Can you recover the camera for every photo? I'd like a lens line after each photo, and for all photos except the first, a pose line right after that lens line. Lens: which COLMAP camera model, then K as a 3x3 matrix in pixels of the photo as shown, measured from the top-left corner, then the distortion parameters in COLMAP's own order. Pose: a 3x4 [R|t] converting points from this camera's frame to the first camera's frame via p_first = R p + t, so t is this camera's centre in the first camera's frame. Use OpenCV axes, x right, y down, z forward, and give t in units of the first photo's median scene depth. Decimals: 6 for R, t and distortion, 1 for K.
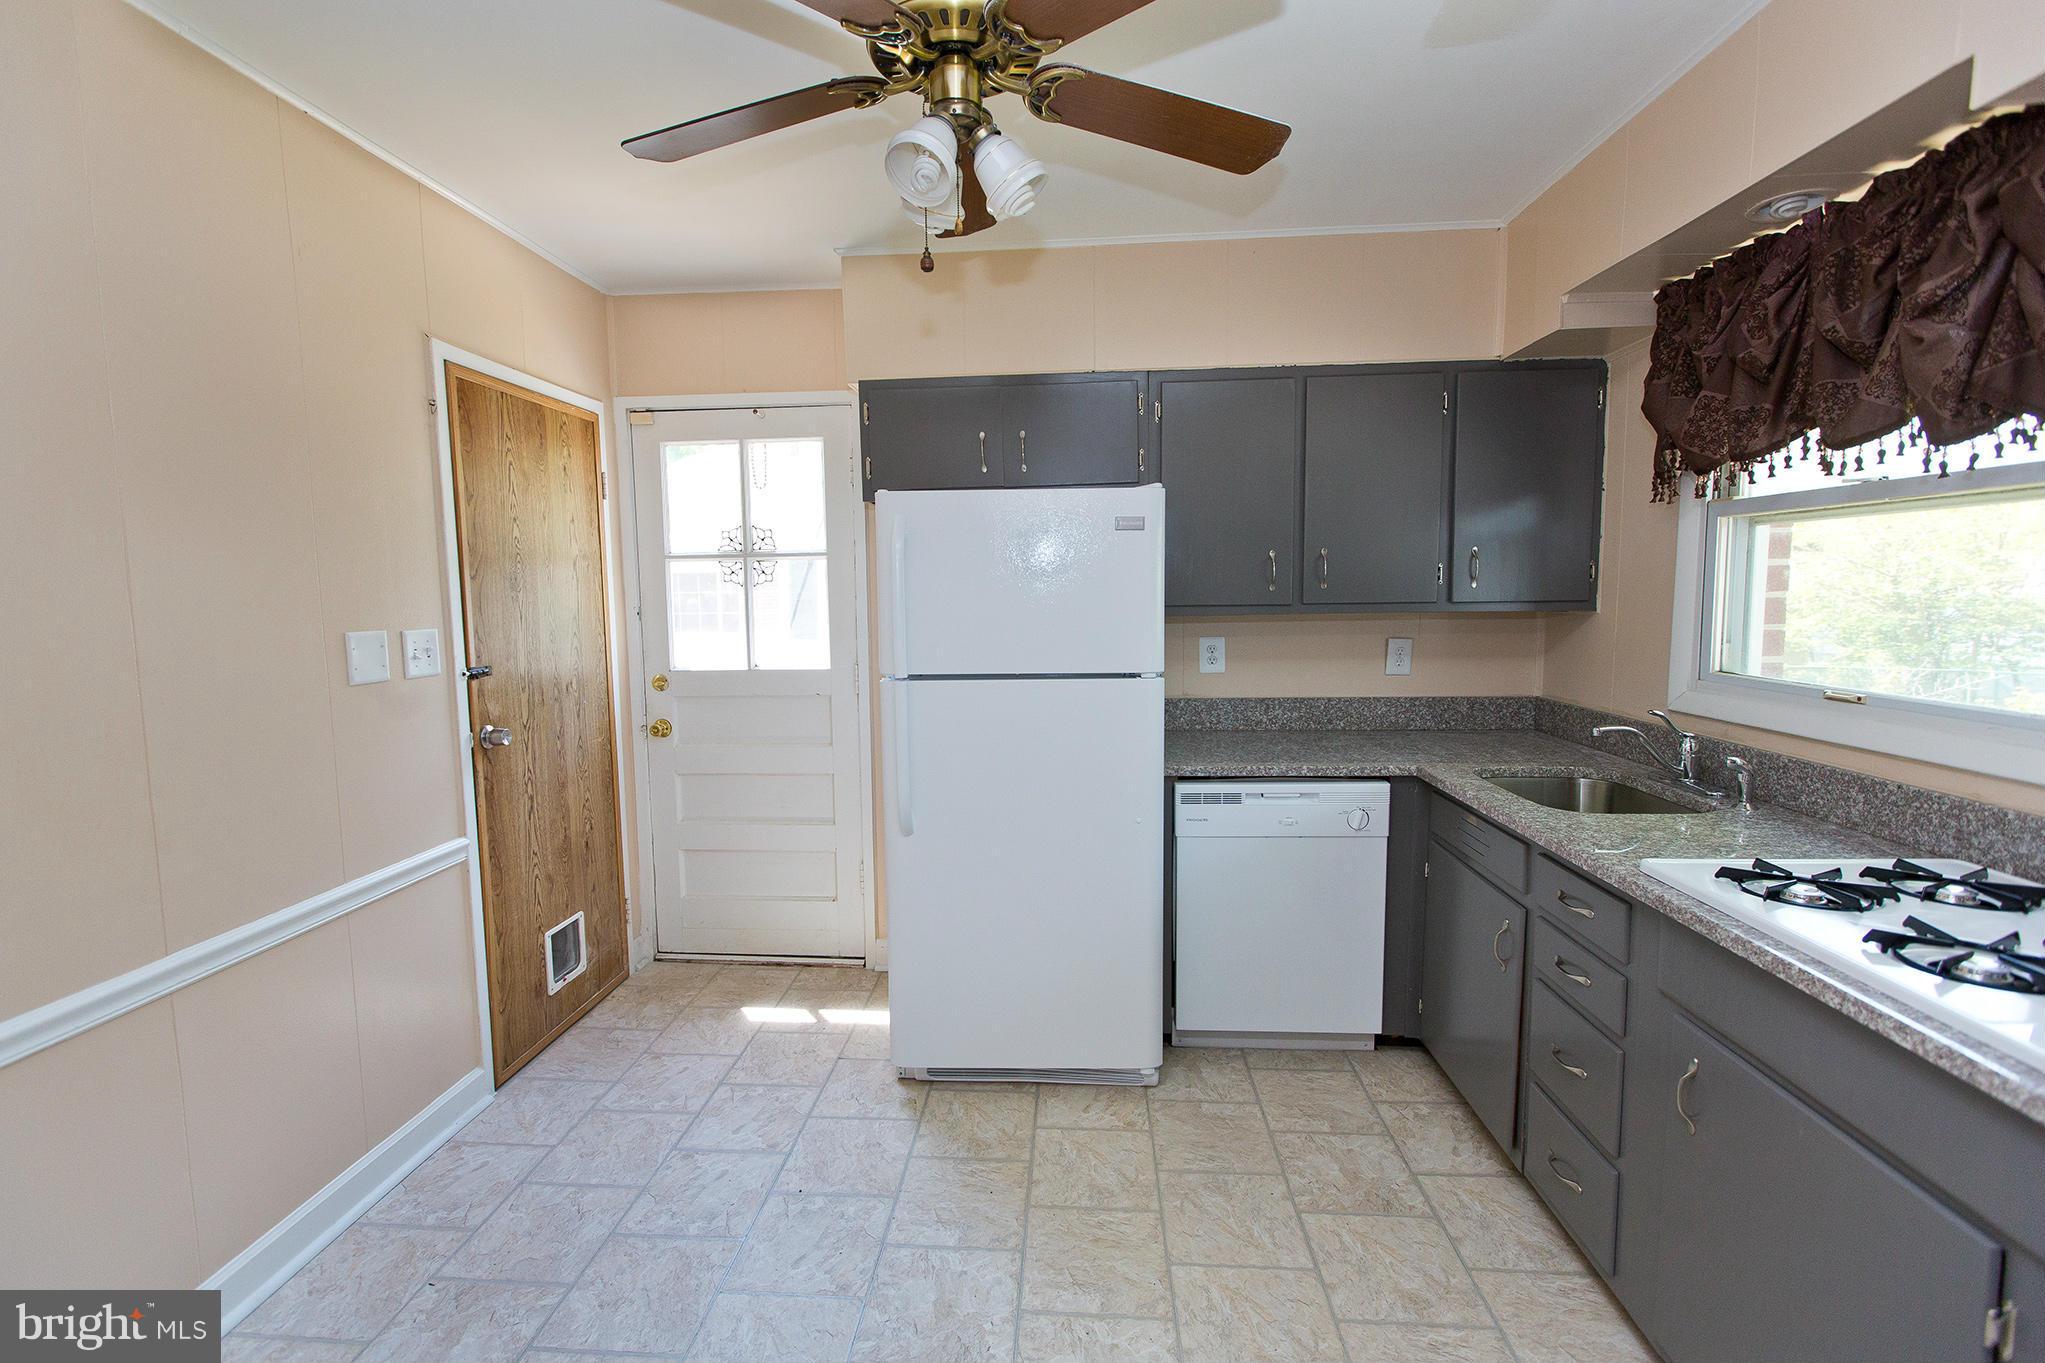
lens RADIAL K [[901.9, 0, 1014.0], [0, 901.9, 675.9], [0, 0, 1]] dist [0.000030, -0.000053]
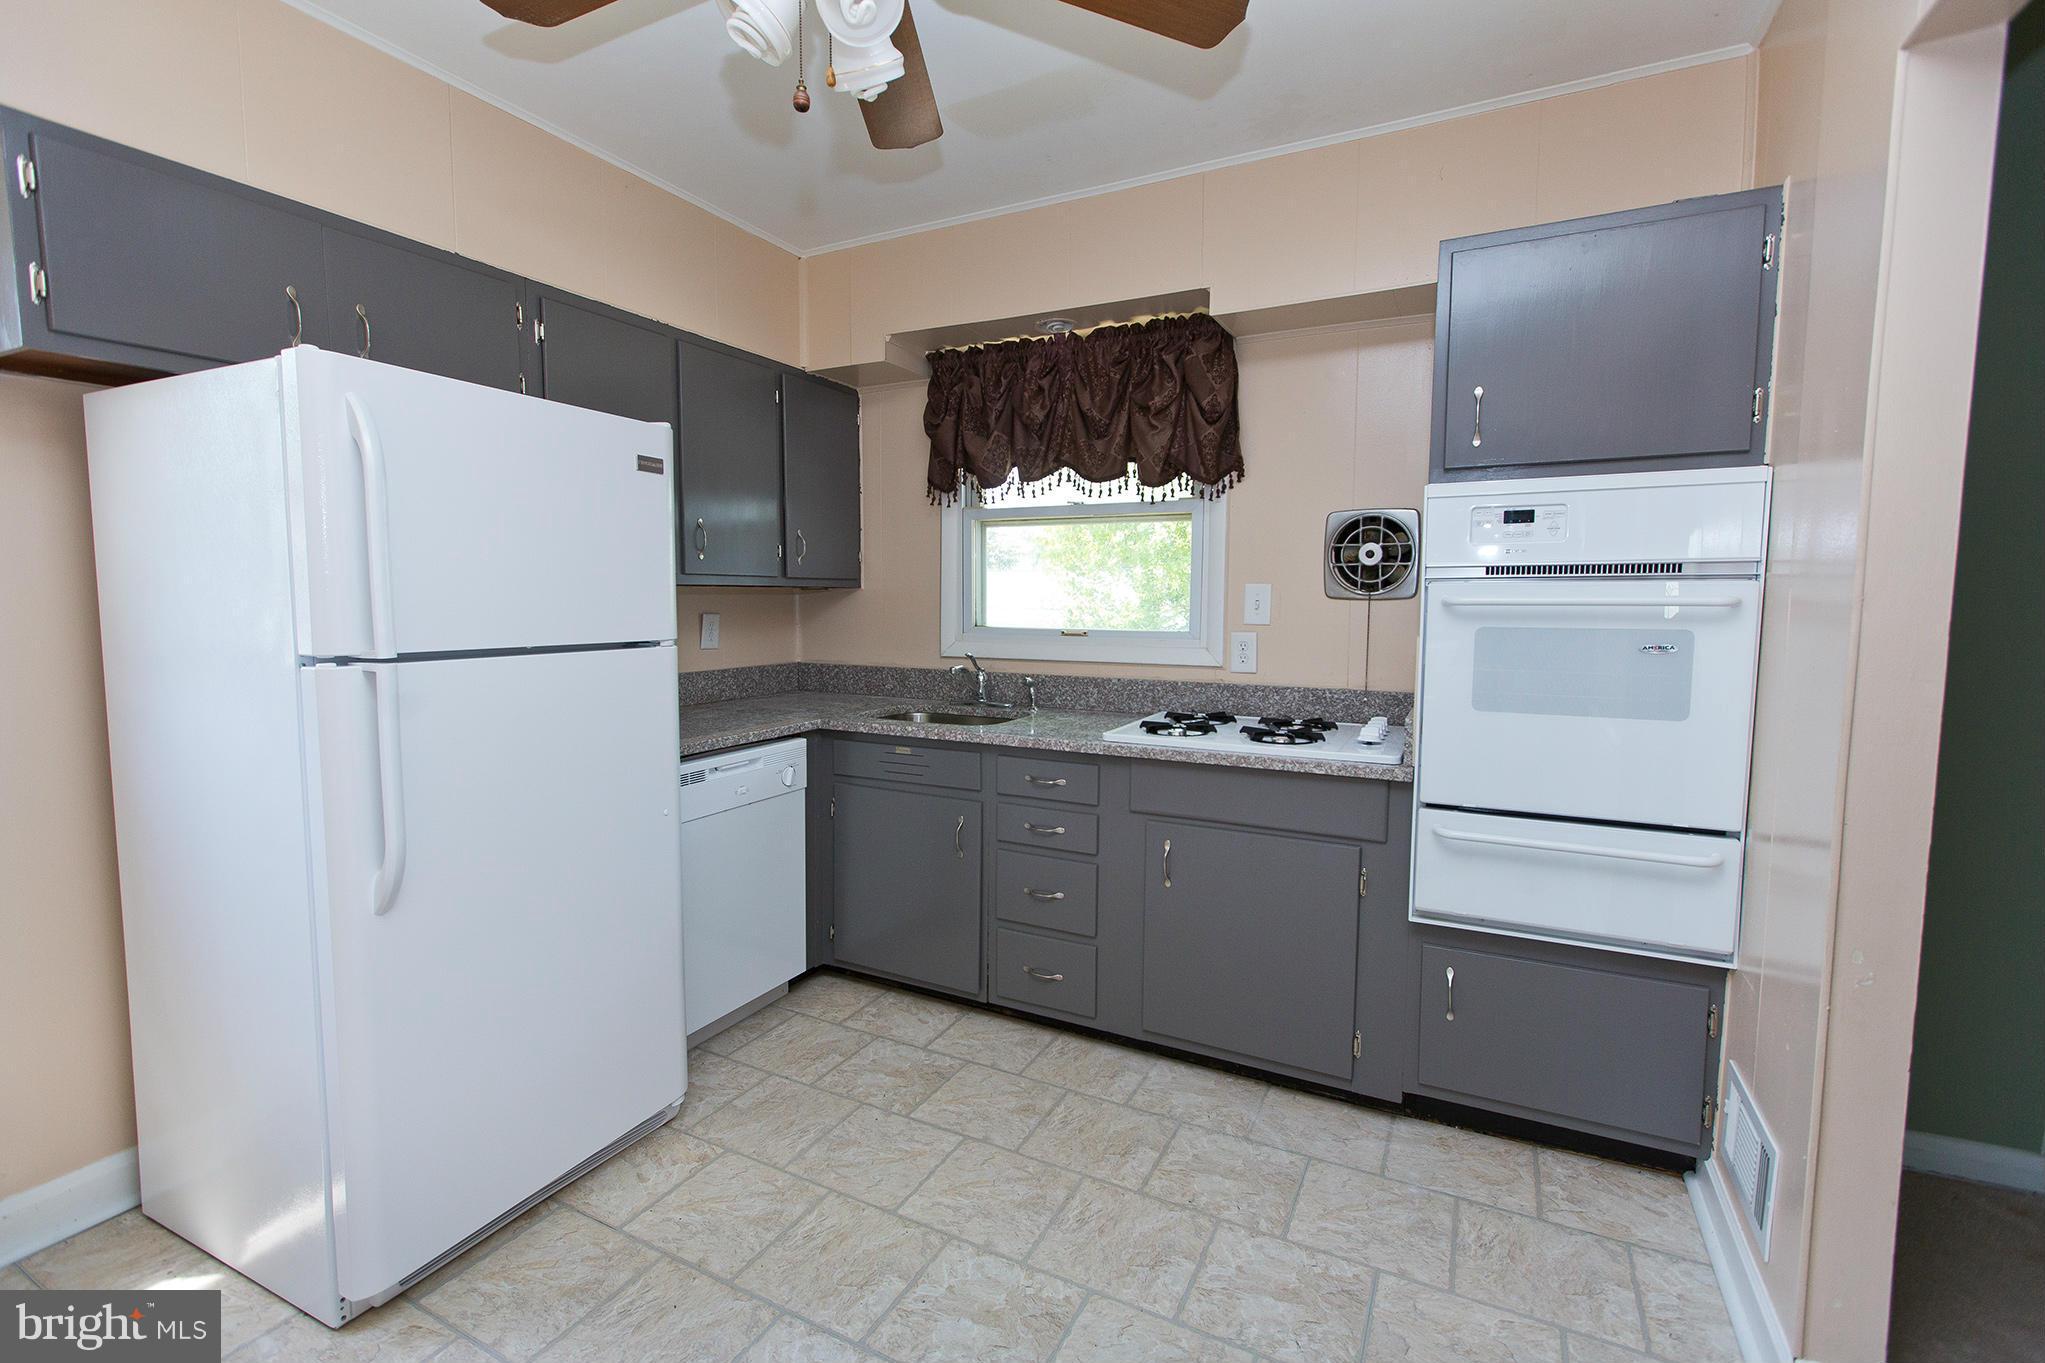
lens RADIAL K [[901.9, 0, 1014.0], [0, 901.9, 675.9], [0, 0, 1]] dist [0.000030, -0.000053]
pose [[0.401135, -0.065999, 0.913638, -0.528380], [0.078023, 0.996238, 0.037709, 0.024774], [-0.912690, 0.056158, 0.404776, 0.356603]]
